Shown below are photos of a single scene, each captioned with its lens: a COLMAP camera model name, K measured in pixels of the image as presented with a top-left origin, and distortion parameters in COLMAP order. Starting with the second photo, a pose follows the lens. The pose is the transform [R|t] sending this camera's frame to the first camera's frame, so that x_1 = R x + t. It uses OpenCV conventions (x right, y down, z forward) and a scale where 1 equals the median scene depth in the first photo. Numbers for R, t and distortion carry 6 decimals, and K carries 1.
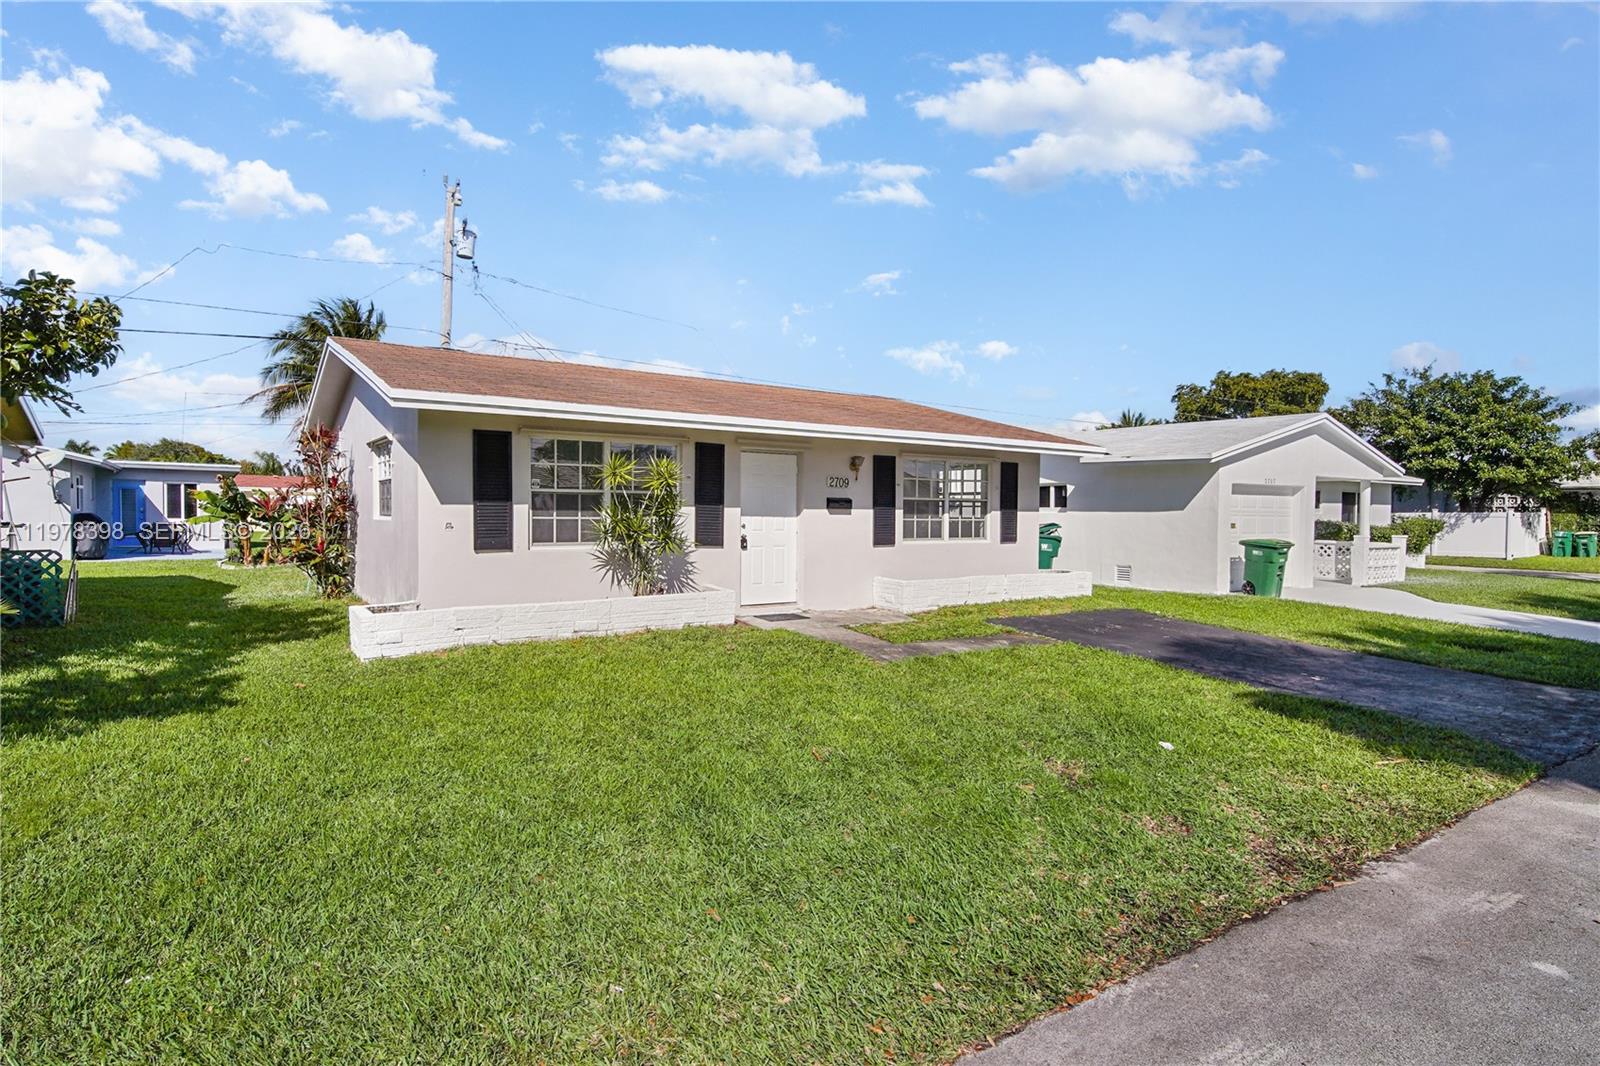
lens RADIAL K [[864.9, 0, 798.3], [0, 864.9, 540.2], [0, 0, 1]] dist [-0.002390, 0.000383]
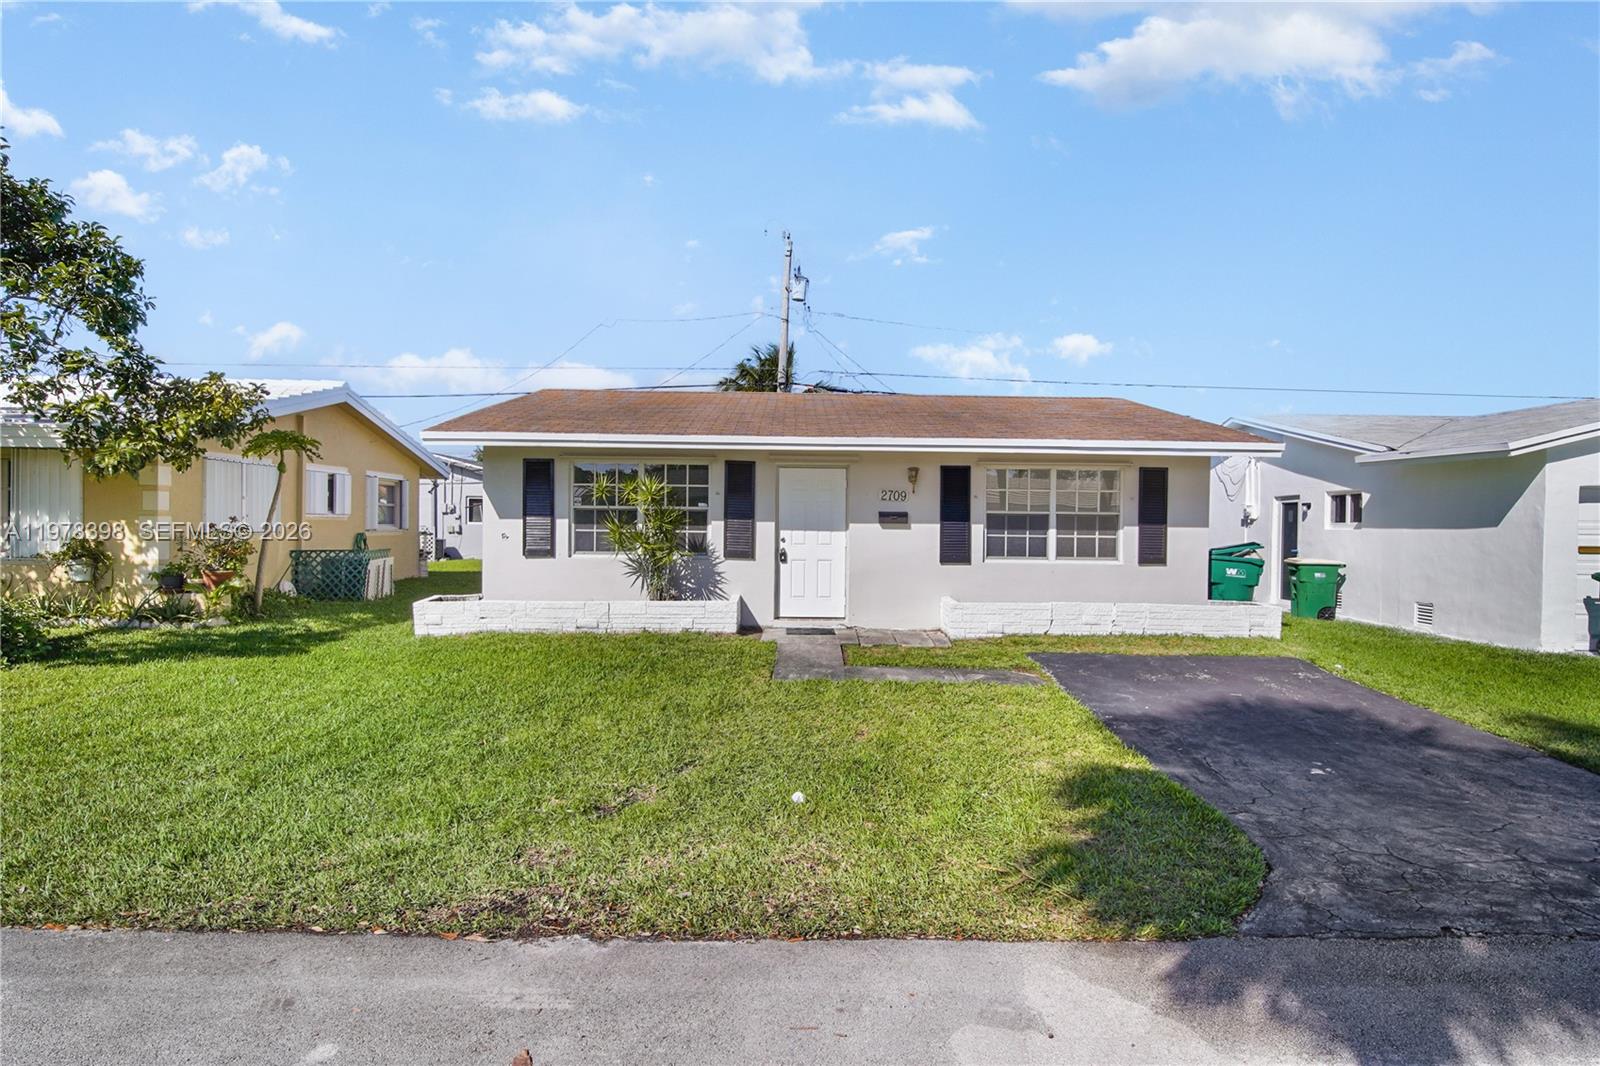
lens RADIAL K [[864.9, 0, 800.6], [0, 864.9, 527.3], [0, 0, 1]] dist [-0.002390, 0.000383]
pose [[0.831138, 0.004598, -0.556047, 0.496376], [-0.022262, 0.999439, -0.025011, -0.005642], [0.555621, 0.033167, 0.830774, 0.148913]]
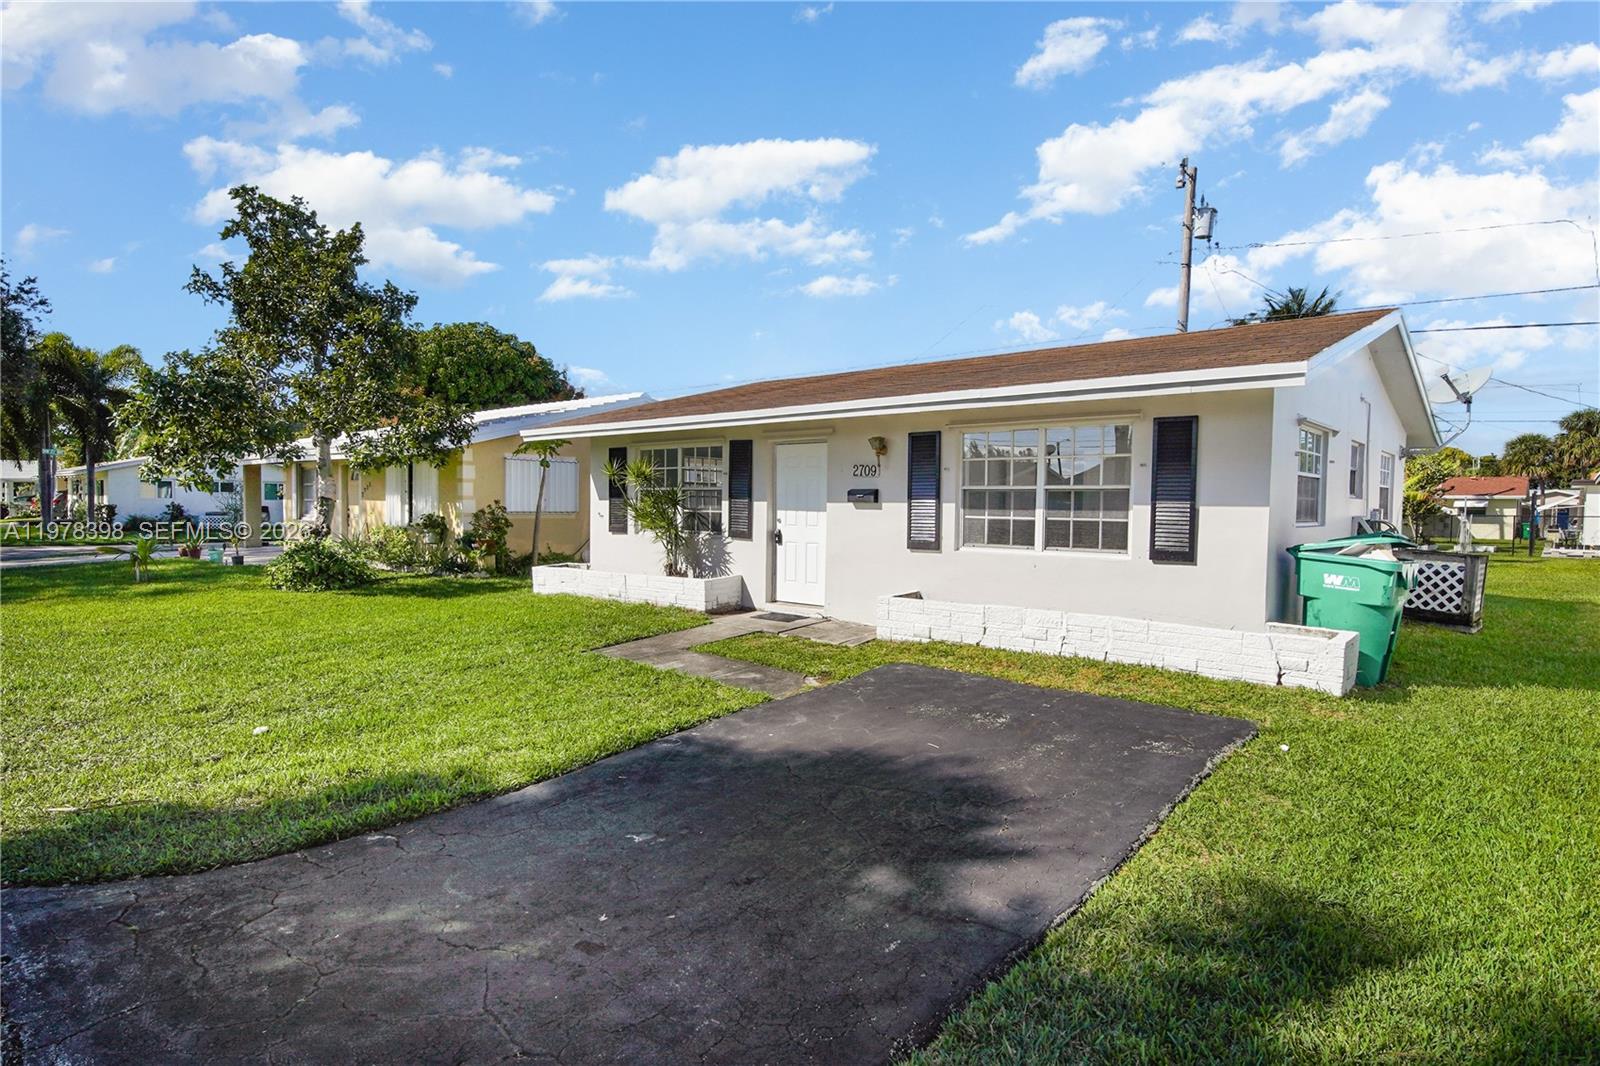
lens RADIAL K [[864.9, 0, 799.7], [0, 864.9, 530.8], [0, 0, 1]] dist [-0.002390, 0.000383]
pose [[0.238659, 0.024061, -0.970805, 0.848208], [-0.039303, 0.999113, 0.015101, -0.018836], [0.970308, 0.034551, 0.239394, 0.744841]]
